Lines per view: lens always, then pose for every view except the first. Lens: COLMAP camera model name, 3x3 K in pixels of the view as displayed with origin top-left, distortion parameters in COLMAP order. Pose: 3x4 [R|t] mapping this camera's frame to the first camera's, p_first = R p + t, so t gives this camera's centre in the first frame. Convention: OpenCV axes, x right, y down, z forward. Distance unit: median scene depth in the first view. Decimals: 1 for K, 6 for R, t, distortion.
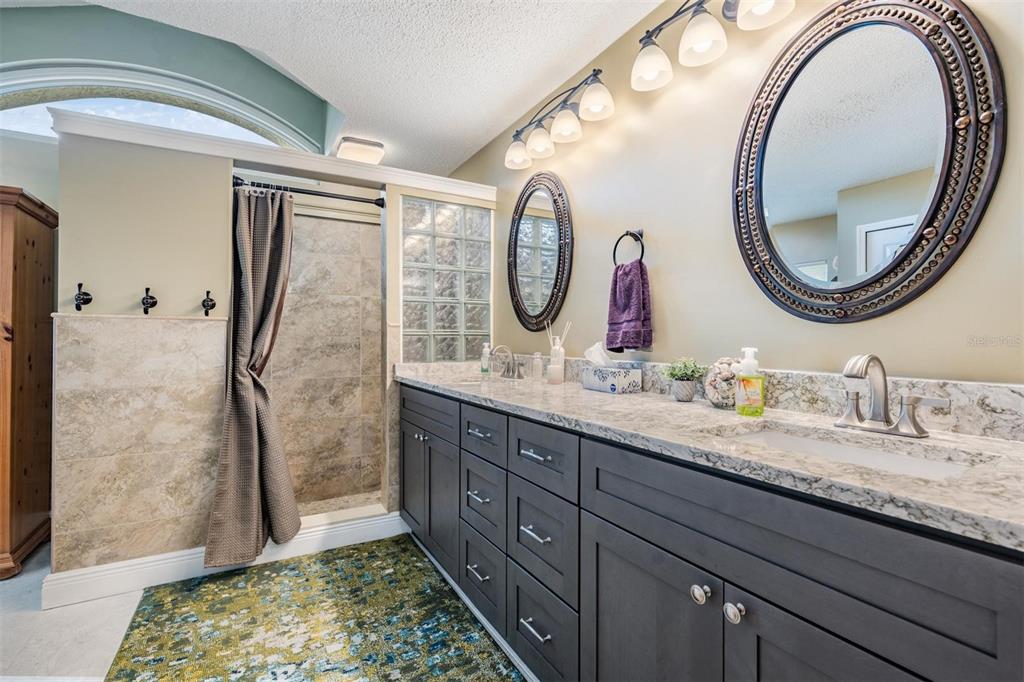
lens RADIAL K [[466.7, 0, 509.8], [0, 466.7, 338.2], [0, 0, 1]] dist [-0.001360, 0.000545]
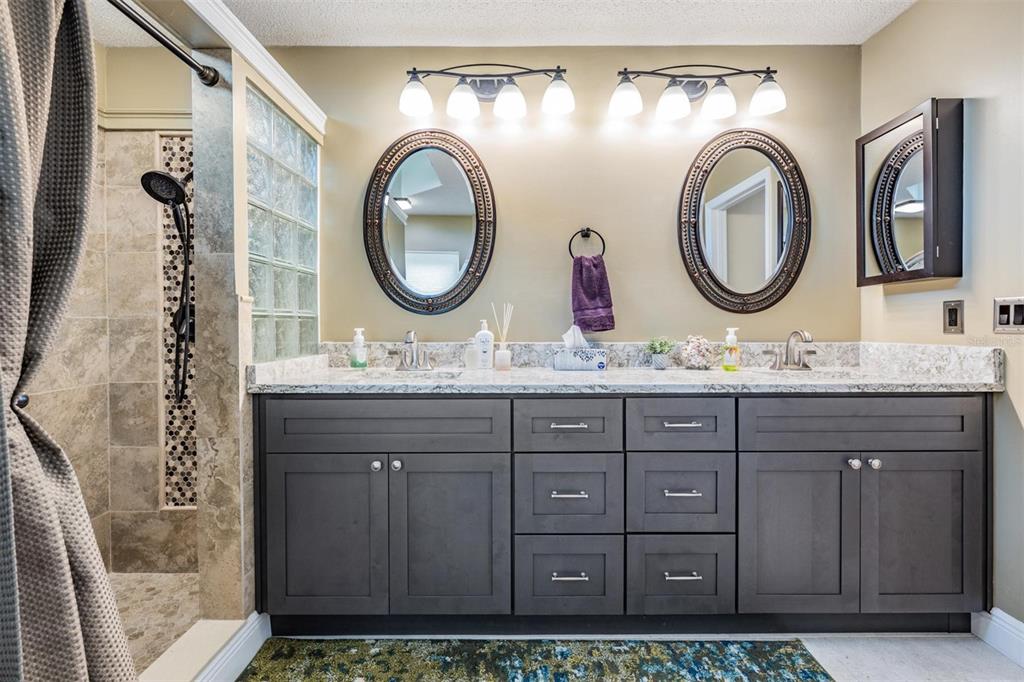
lens RADIAL K [[490.1, 0, 512.1], [0, 490.1, 336.7], [0, 0, 1]] dist [-0.002248, -0.000298]
pose [[0.482660, -0.012078, 0.875724, -0.987942], [-0.002029, 0.999887, 0.014909, 0.016712], [-0.875805, -0.008973, 0.482581, 0.657721]]
